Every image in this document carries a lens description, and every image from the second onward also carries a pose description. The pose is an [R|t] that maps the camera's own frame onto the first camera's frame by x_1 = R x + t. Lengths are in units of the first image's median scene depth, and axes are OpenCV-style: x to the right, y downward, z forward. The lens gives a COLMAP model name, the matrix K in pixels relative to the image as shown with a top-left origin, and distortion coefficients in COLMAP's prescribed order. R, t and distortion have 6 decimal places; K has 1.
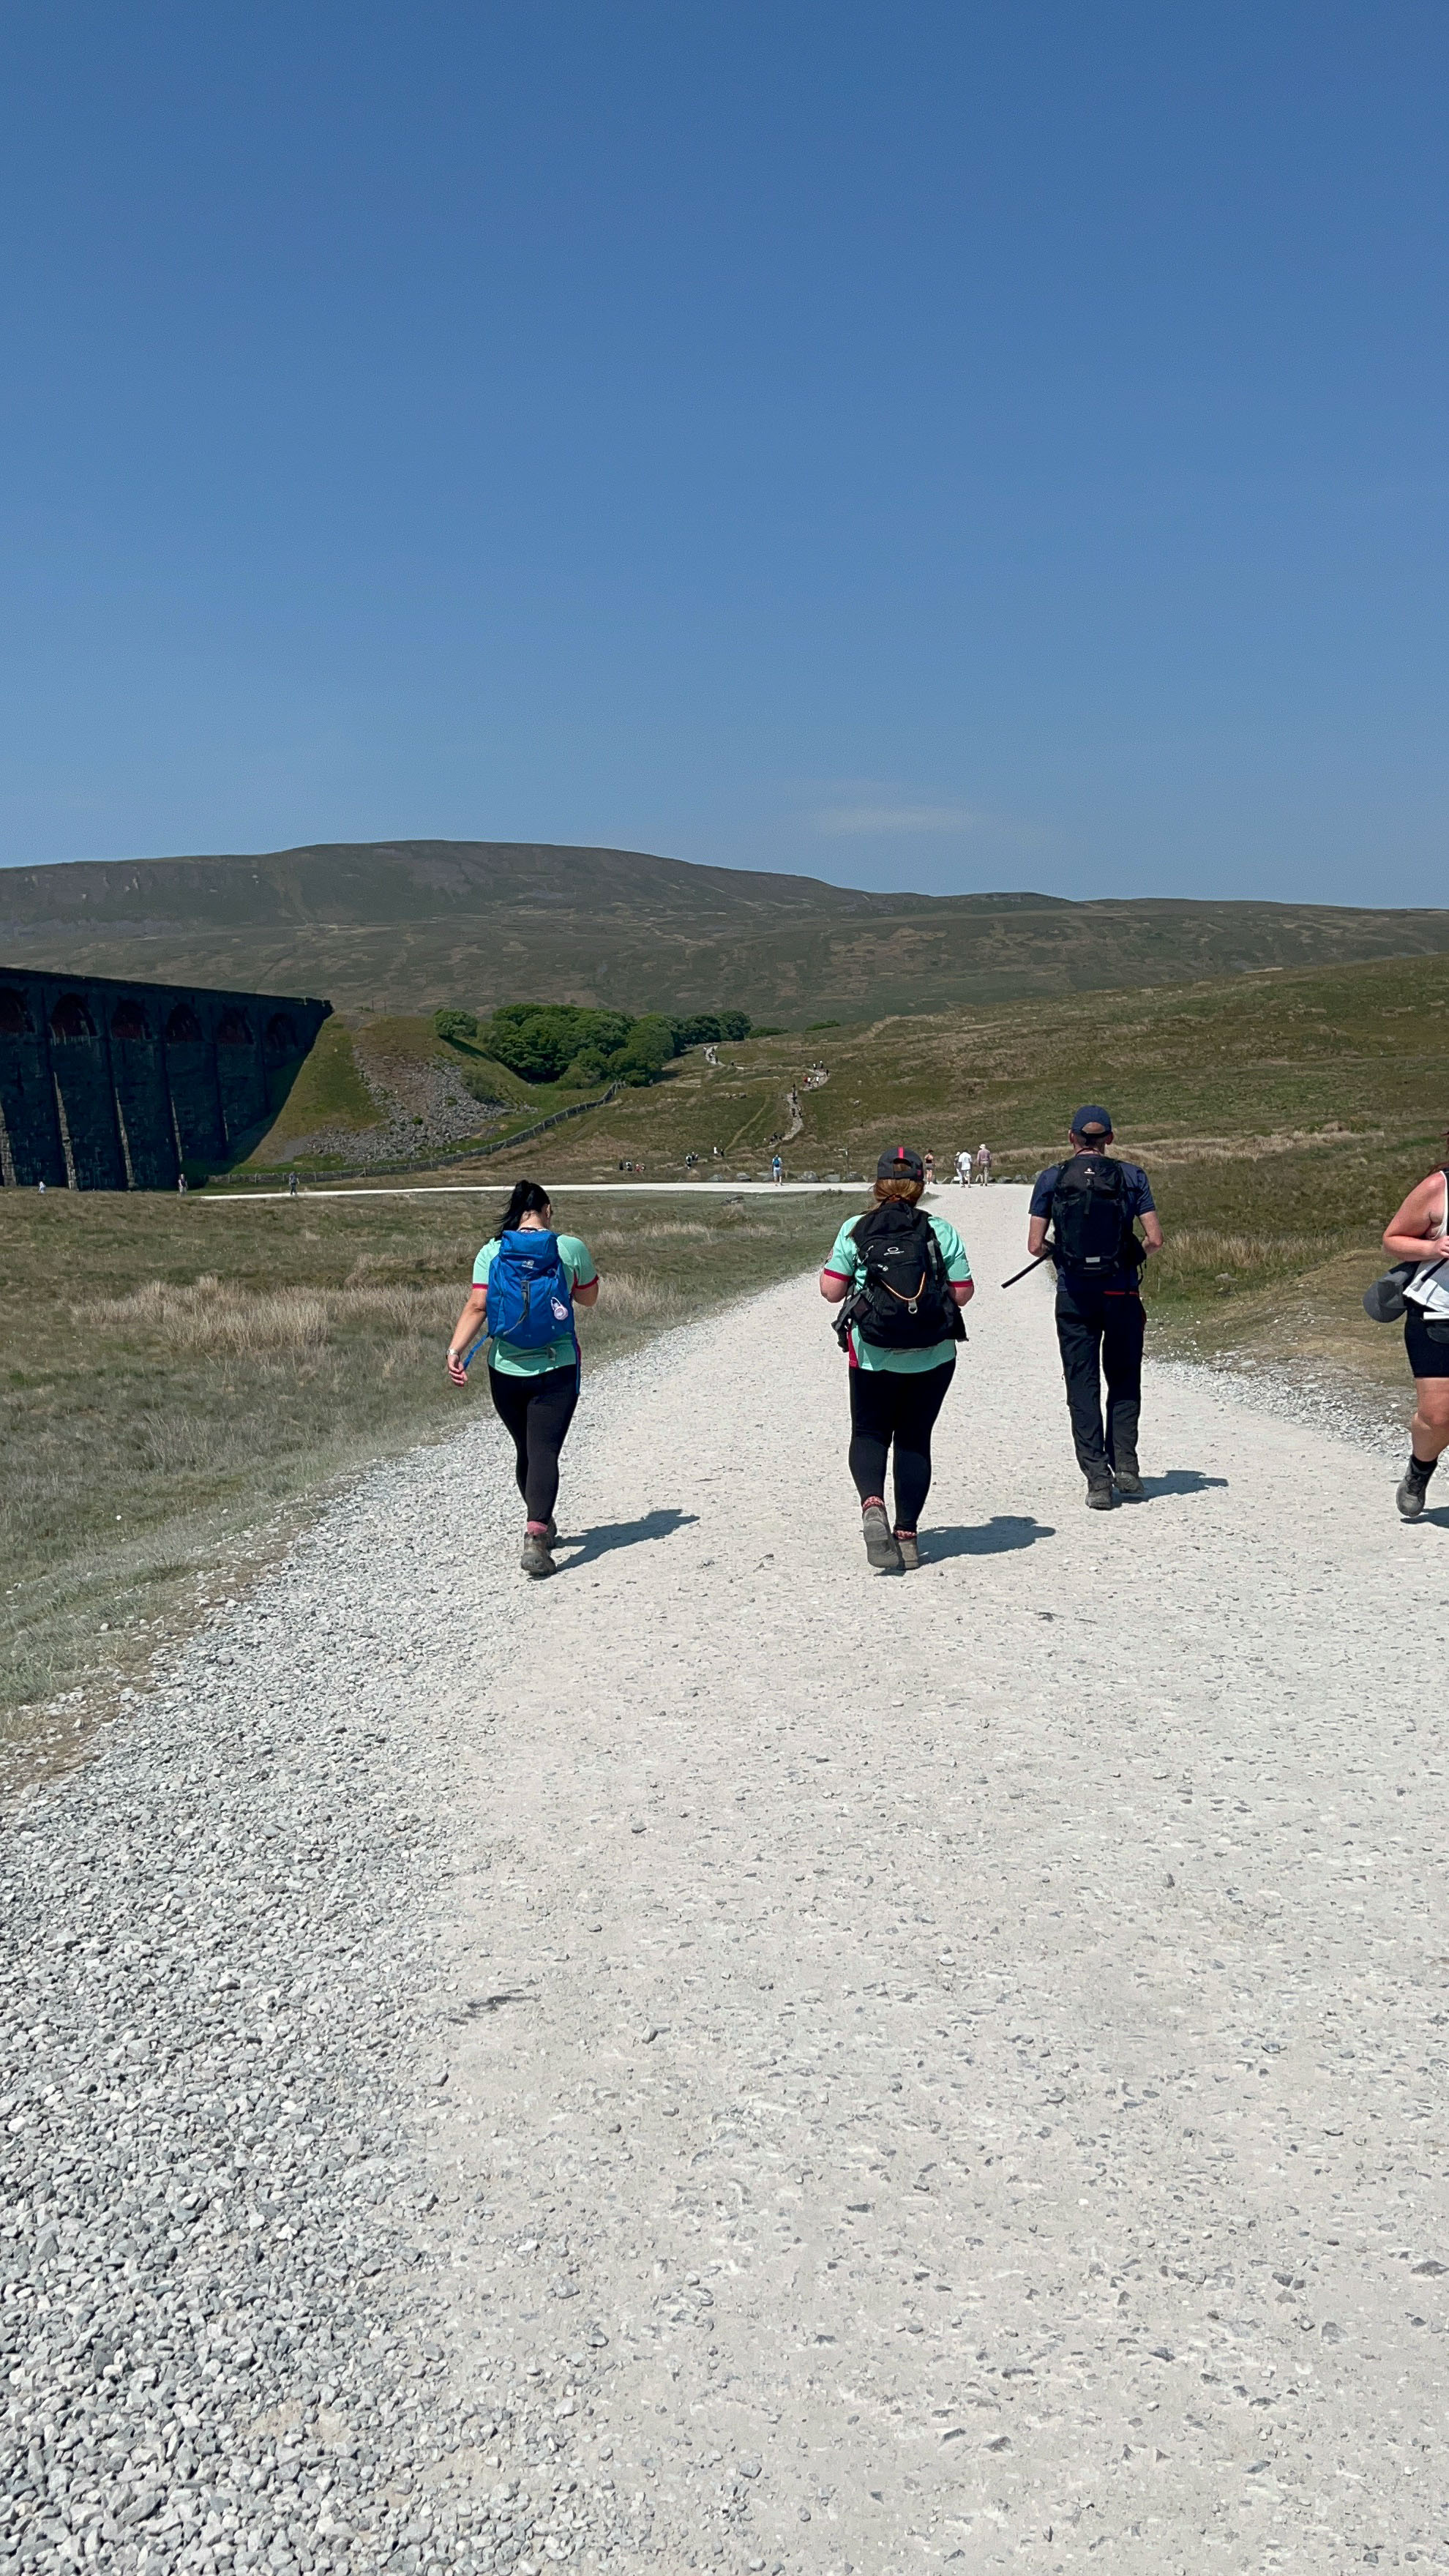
lens RADIAL K [[2737.1, 0, 780.0], [0, 2737.1, 1334.5], [0, 0, 1]] dist [0.120221, -0.272679]
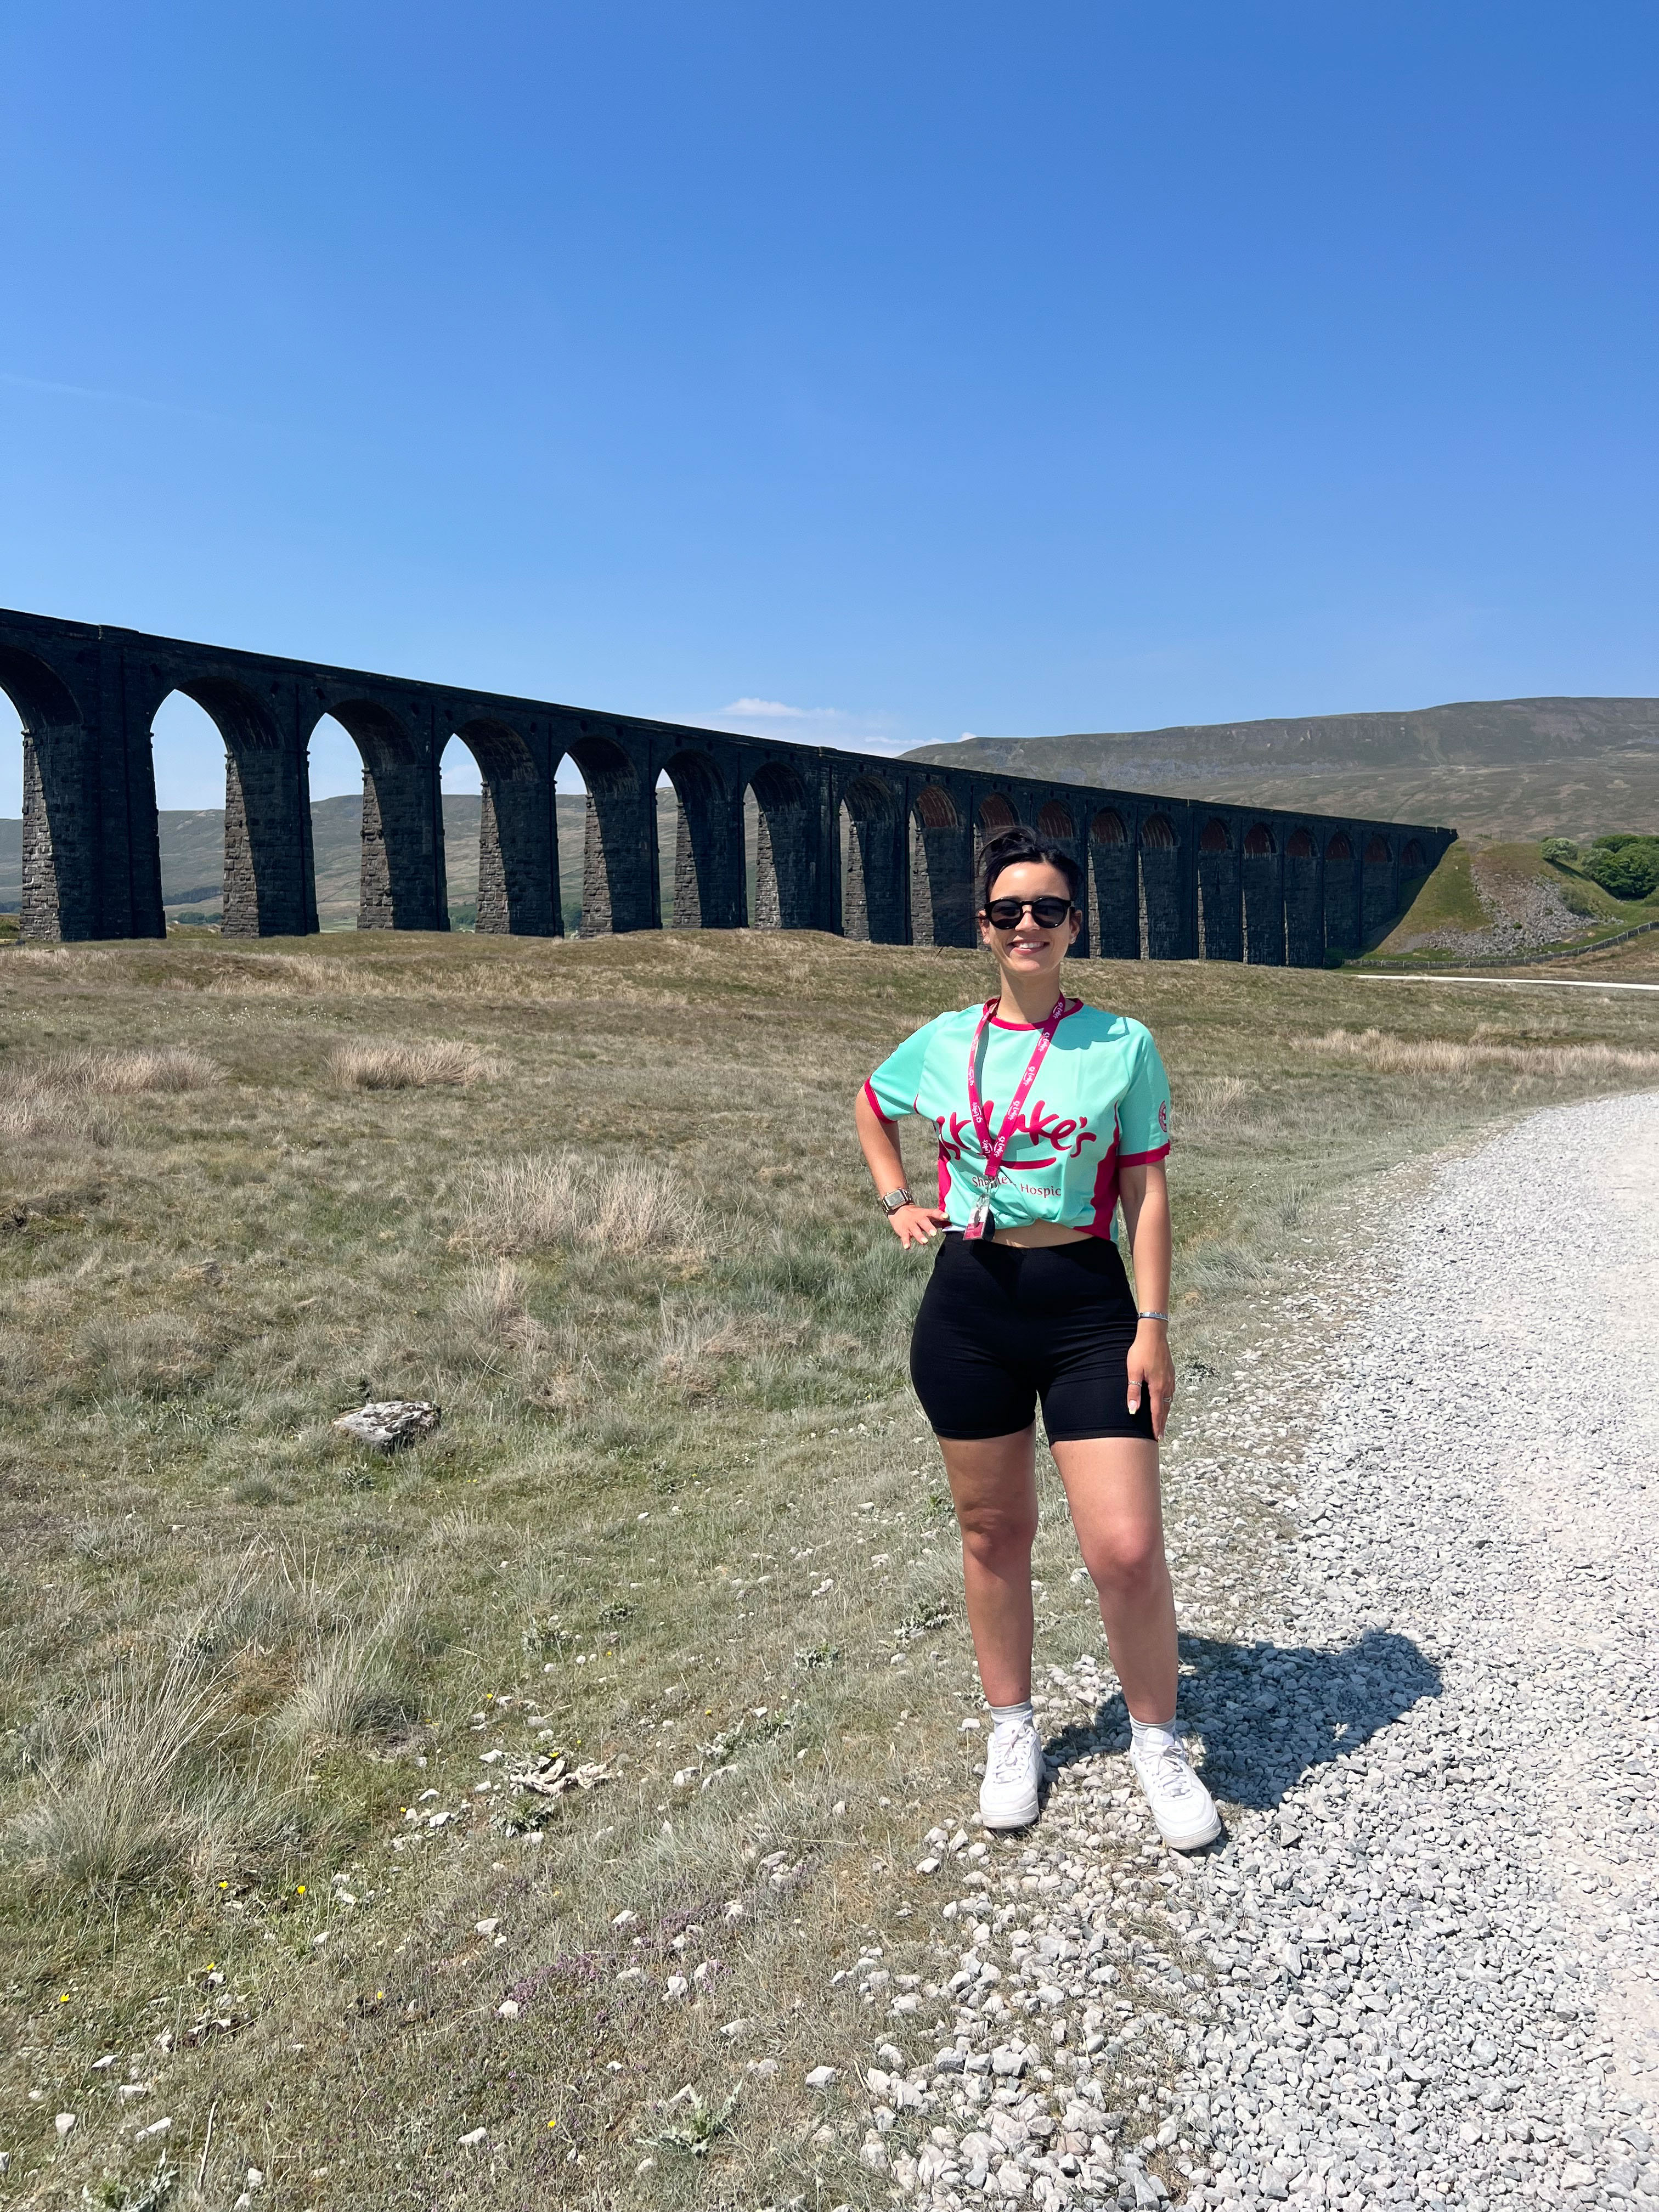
lens RADIAL K [[1672.1, 0, 829.5], [0, 1672.1, 1106.0], [0, 0, 1]] dist [0.107665, -0.157866]
pose [[0.861822, 0.109502, -0.495250, -0.009841], [-0.094171, 0.993985, 0.055900, -0.009941], [0.498392, -0.001538, 0.866950, 0.179074]]
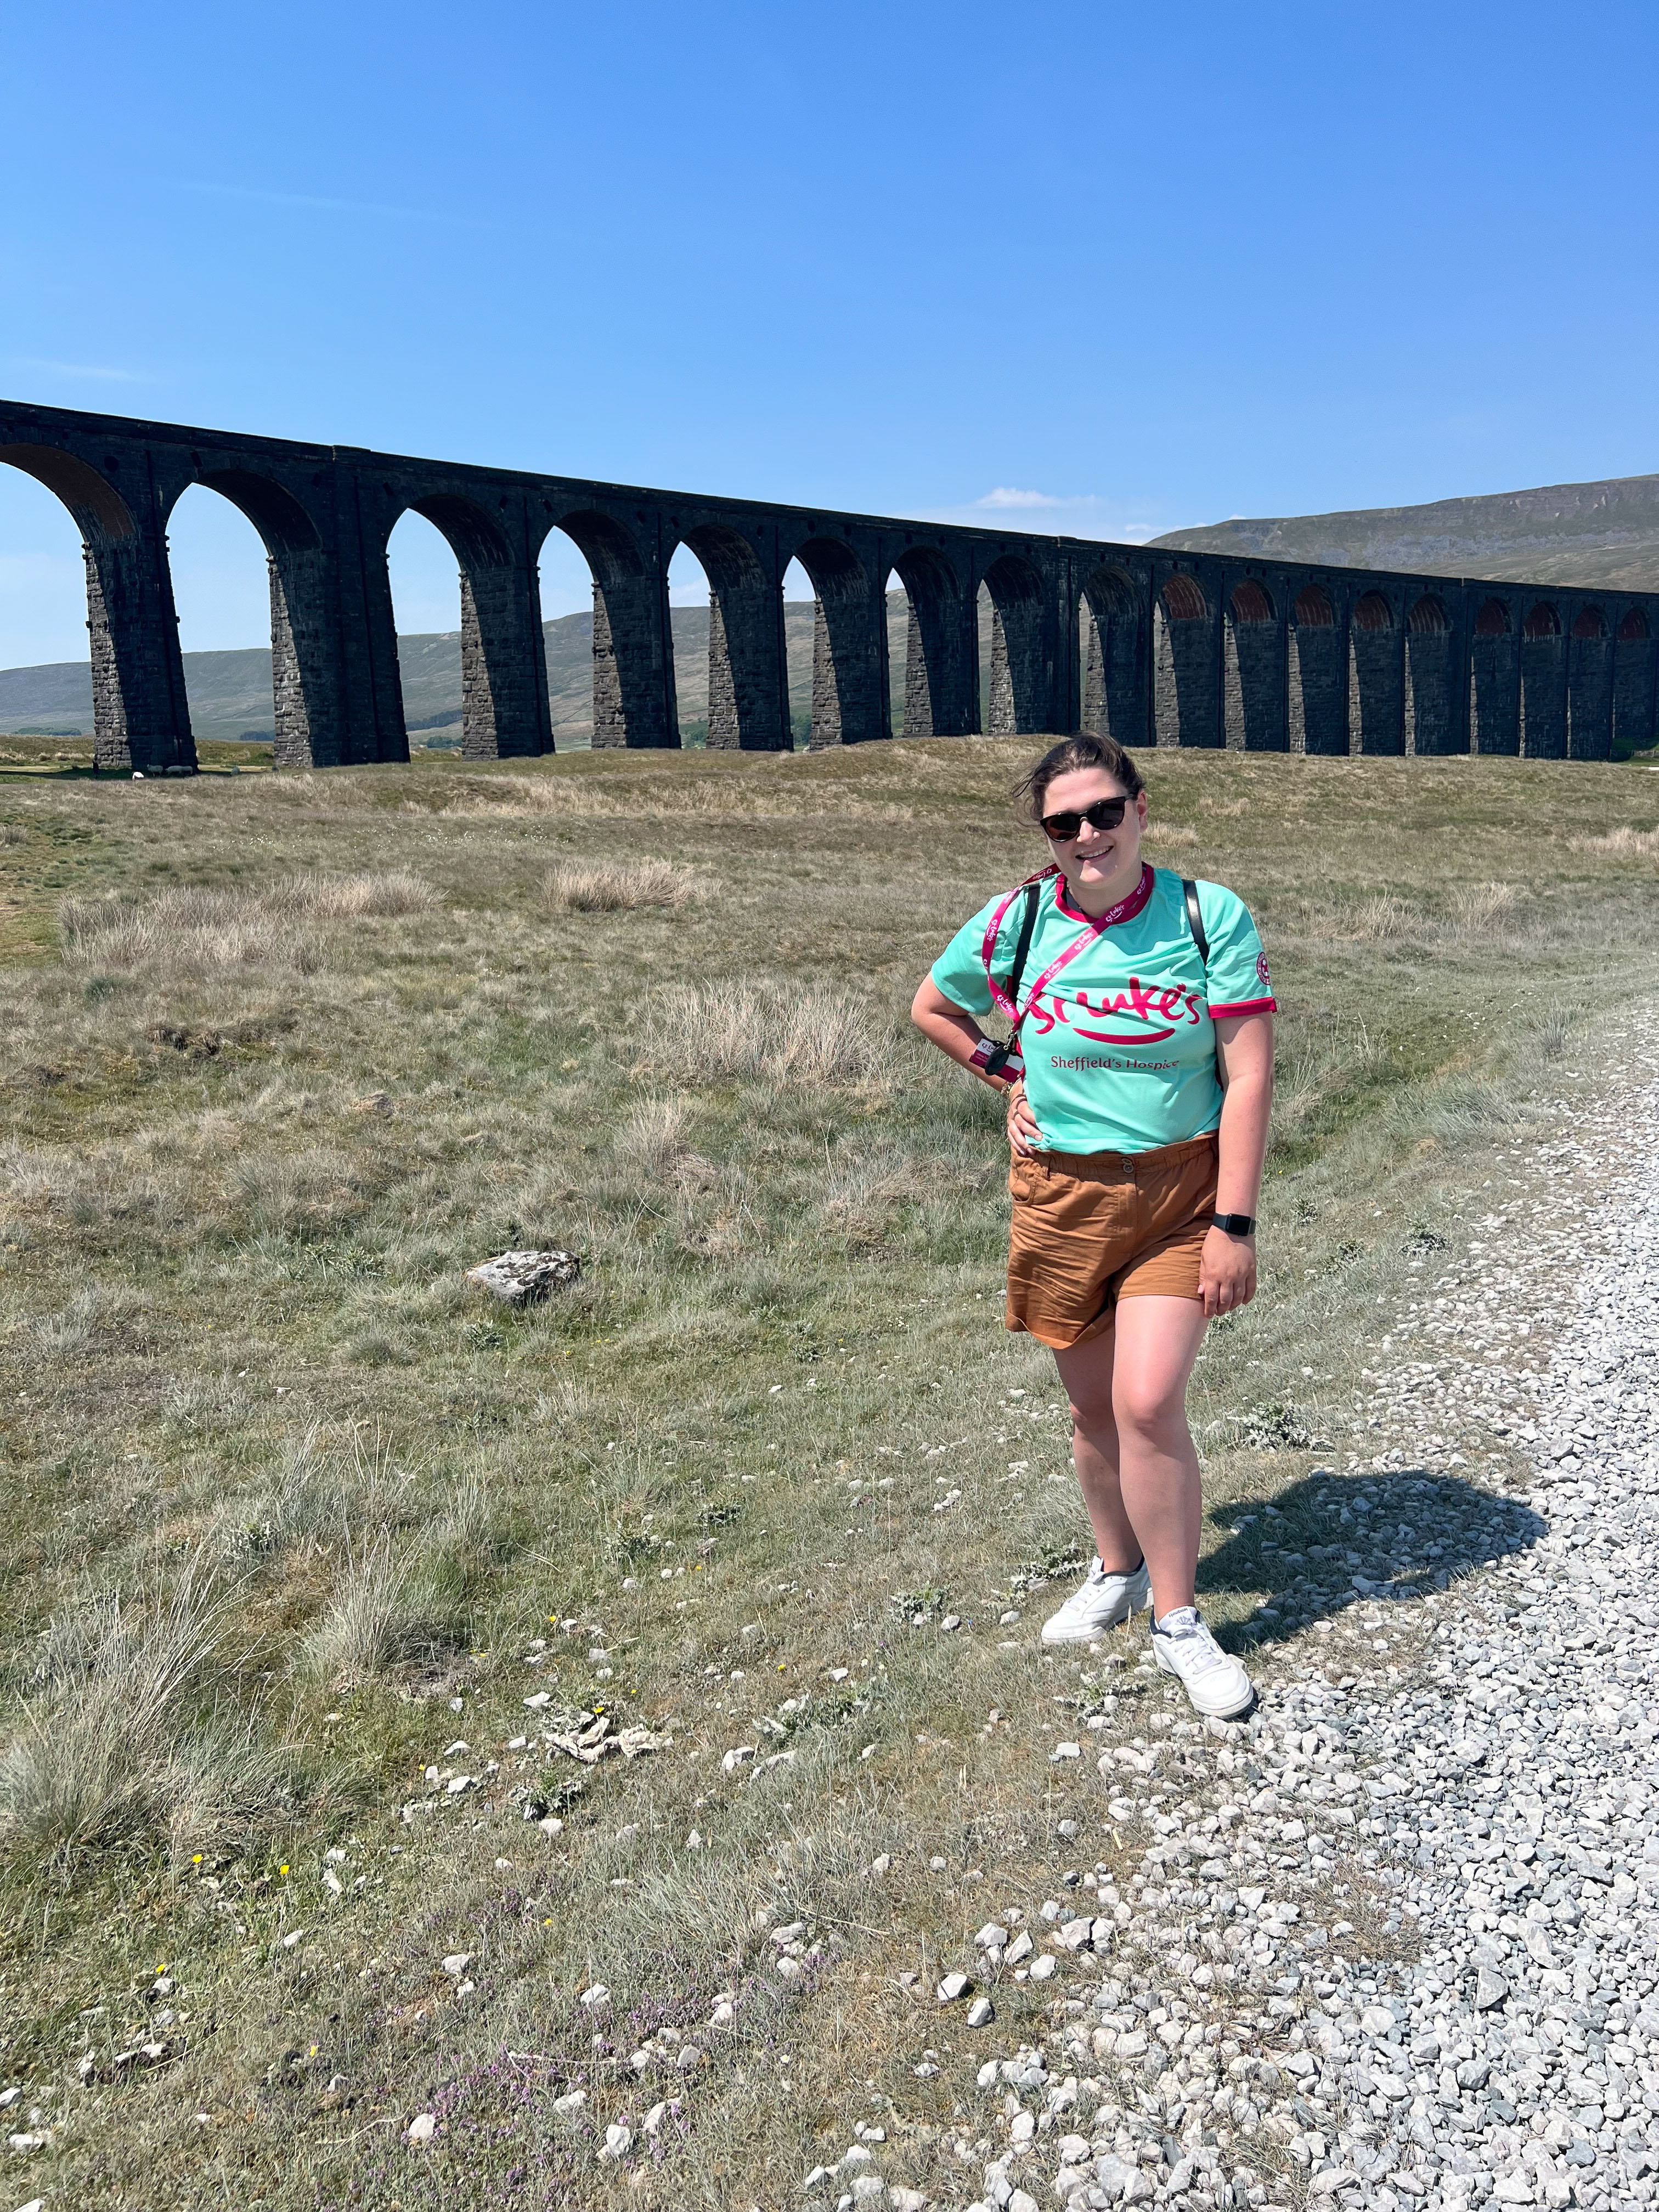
lens RADIAL K [[1650.3, 0, 841.3], [0, 1650.3, 1119.1], [0, 0, 1]] dist [0.094877, -0.120599]
pose [[0.785985, 0.170565, -0.594251, -0.011998], [-0.072584, 0.980001, 0.185282, -0.009947], [0.613970, -0.102496, 0.782647, 0.188638]]
